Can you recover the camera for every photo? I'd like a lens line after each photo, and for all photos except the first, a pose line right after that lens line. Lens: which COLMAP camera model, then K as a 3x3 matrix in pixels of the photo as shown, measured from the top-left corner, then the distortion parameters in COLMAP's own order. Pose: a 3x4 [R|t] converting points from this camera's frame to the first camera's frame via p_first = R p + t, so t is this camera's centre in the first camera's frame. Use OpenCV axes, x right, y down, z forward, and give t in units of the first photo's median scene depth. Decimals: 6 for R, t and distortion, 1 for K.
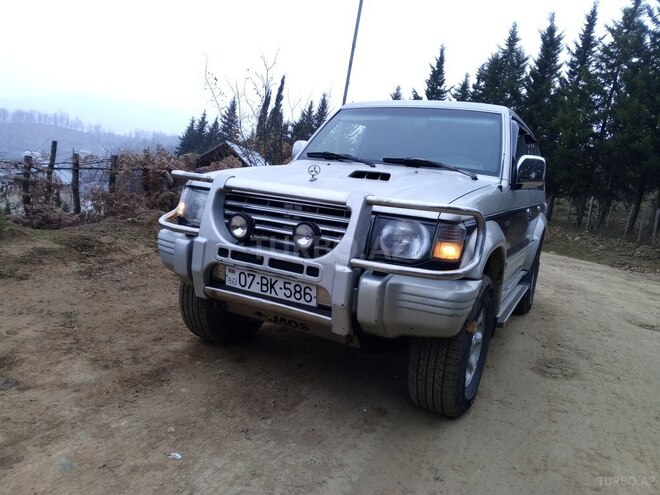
lens RADIAL K [[494.2, 0, 332.2], [0, 494.2, 246.9], [0, 0, 1]] dist [0.028182, -0.043515]
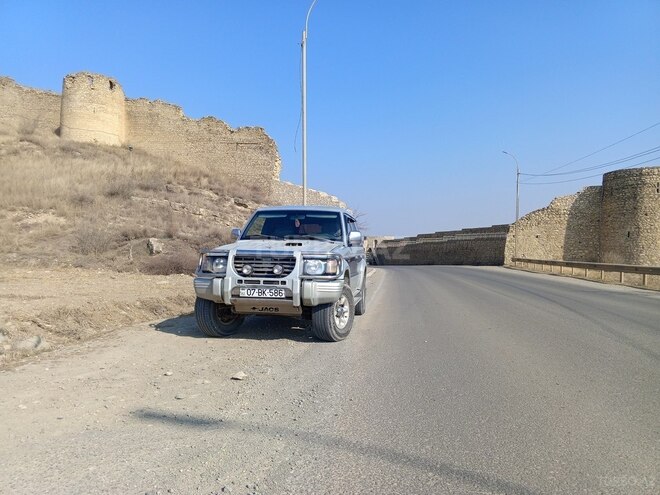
lens RADIAL K [[494.2, 0, 350.2], [0, 494.2, 225.3], [0, 0, 1]] dist [0.028182, -0.043515]
pose [[0.928639, -0.060311, 0.366049, -0.587034], [0.125565, 0.979559, -0.157156, 0.187882], [-0.349089, 0.191904, 0.917229, -1.415142]]
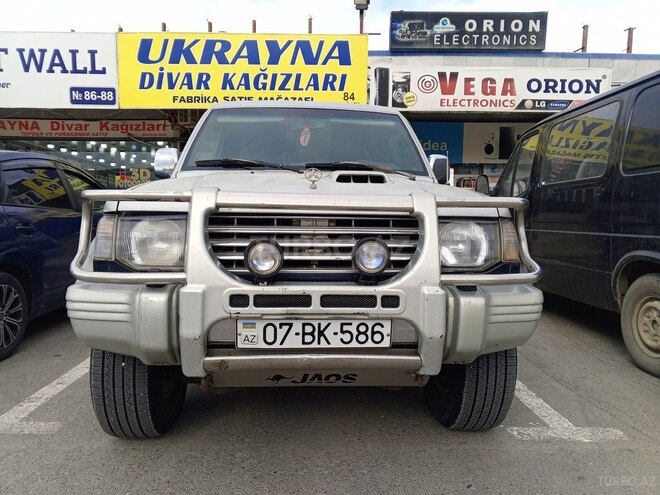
lens RADIAL K [[494.2, 0, 331.4], [0, 494.2, 244.2], [0, 0, 1]] dist [0.028182, -0.043515]
pose [[0.846977, -0.125208, 0.516675, -0.458678], [0.148756, 0.988865, -0.004218, -0.043848], [-0.510394, 0.080431, 0.856171, 0.355282]]
